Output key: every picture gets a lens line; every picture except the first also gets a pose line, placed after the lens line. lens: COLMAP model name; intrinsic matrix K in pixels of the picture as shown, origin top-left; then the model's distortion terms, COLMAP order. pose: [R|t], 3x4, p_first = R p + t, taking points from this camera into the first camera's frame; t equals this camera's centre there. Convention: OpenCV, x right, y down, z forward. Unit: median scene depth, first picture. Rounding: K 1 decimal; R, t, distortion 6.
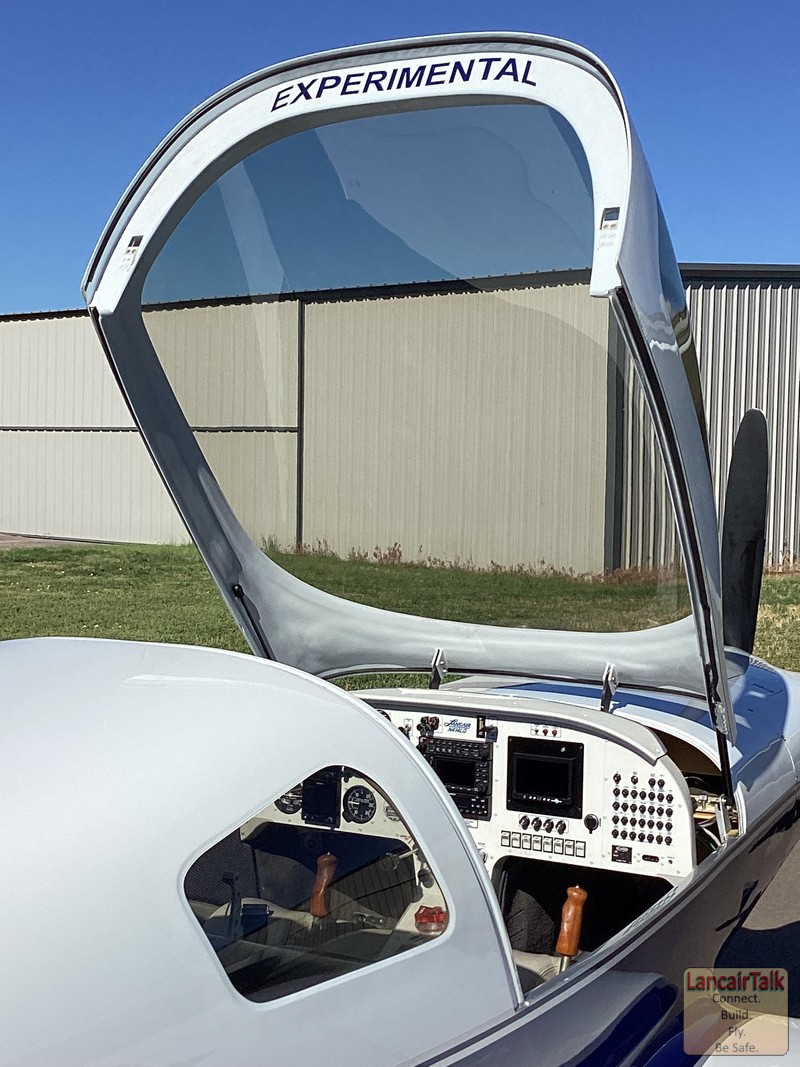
lens RADIAL K [[1621.3, 0, 398.3], [0, 1621.3, 532.0], [0, 0, 1]] dist [0.068600, 0.000000]
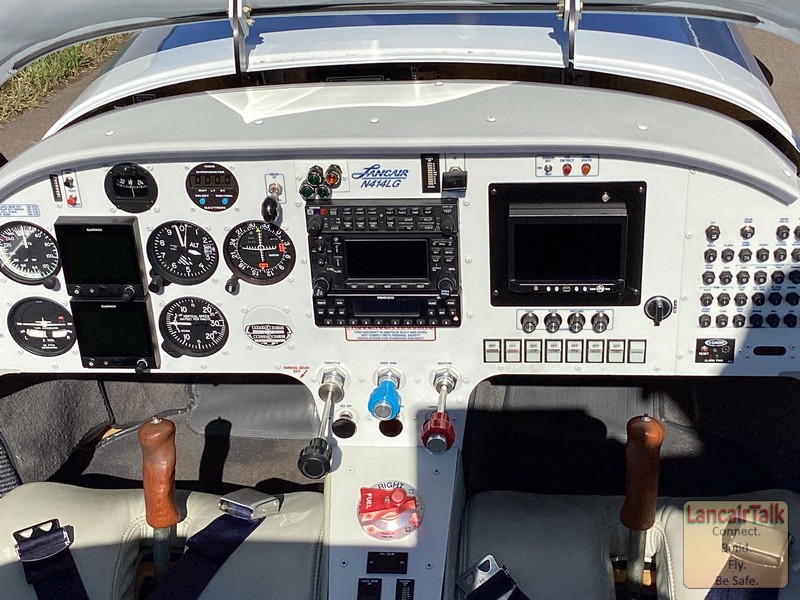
lens RADIAL K [[1215.6, 0, 389.4], [0, 1215.6, 273.9], [0, 0, 1]] dist [0.068600, 0.000000]
pose [[0.915076, -0.254936, 0.312478, -0.090692], [0.082305, 0.876592, 0.474144, -0.036616], [-0.394792, -0.408160, 0.823131, 0.678159]]
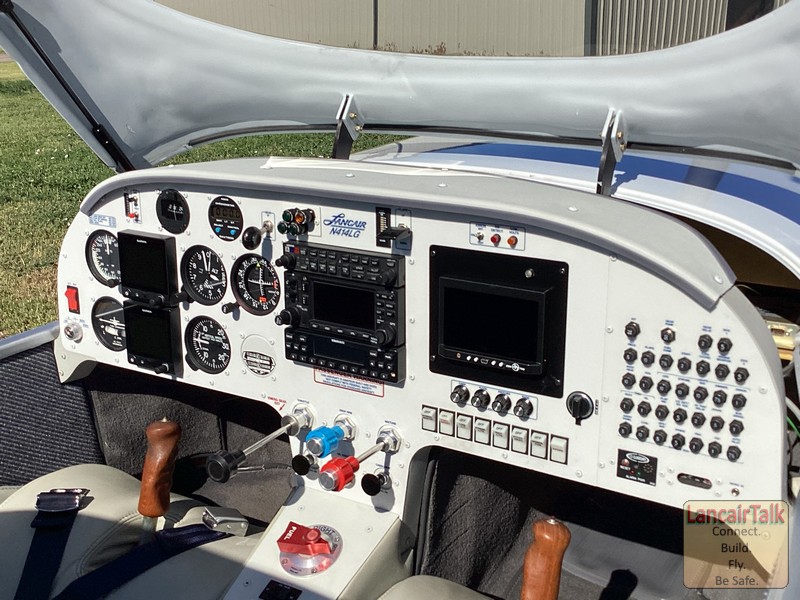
lens RADIAL K [[938.3, 0, 417.6], [0, 938.3, 295.0], [0, 0, 1]] dist [0.076300, 0.000000]
pose [[0.998972, -0.012868, -0.043475, 0.076876], [0.023549, 0.966652, 0.255007, 0.060721], [0.038744, -0.255768, 0.965961, 0.687203]]
